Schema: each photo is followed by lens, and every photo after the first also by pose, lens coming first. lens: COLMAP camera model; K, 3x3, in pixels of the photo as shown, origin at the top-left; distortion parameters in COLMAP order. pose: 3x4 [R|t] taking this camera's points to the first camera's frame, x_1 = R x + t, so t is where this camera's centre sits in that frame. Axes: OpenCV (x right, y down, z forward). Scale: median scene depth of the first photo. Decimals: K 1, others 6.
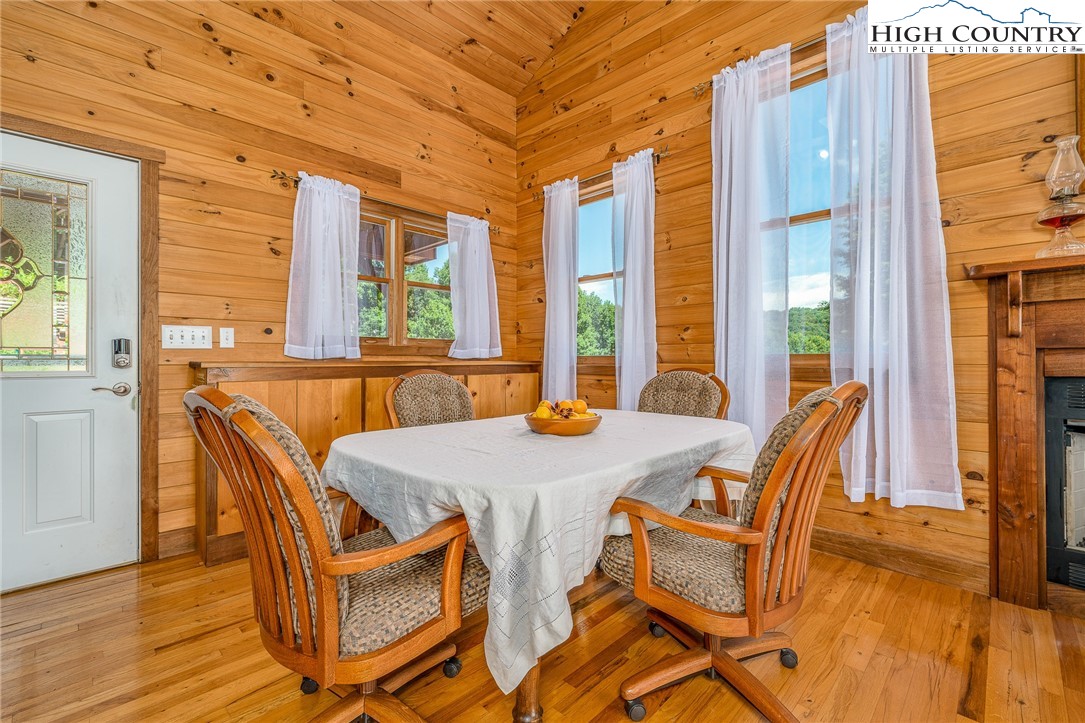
lens RADIAL K [[464.6, 0, 539.9], [0, 464.6, 359.2], [0, 0, 1]] dist [0.000392, -0.000216]
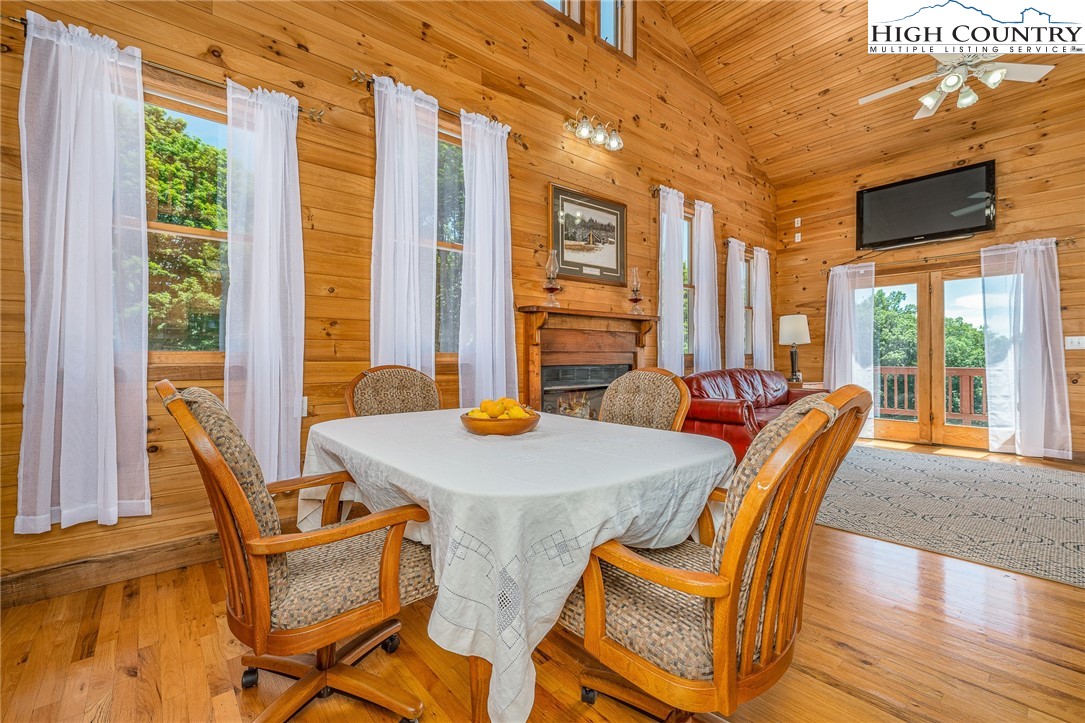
lens RADIAL K [[489.7, 0, 544.2], [0, 489.7, 356.2], [0, 0, 1]] dist [-0.001136, 0.000417]
pose [[0.067868, 0.007838, 0.997663, -0.783932], [0.001477, 0.999967, -0.007957, 0.010145], [-0.997693, 0.002013, 0.067855, 0.672805]]
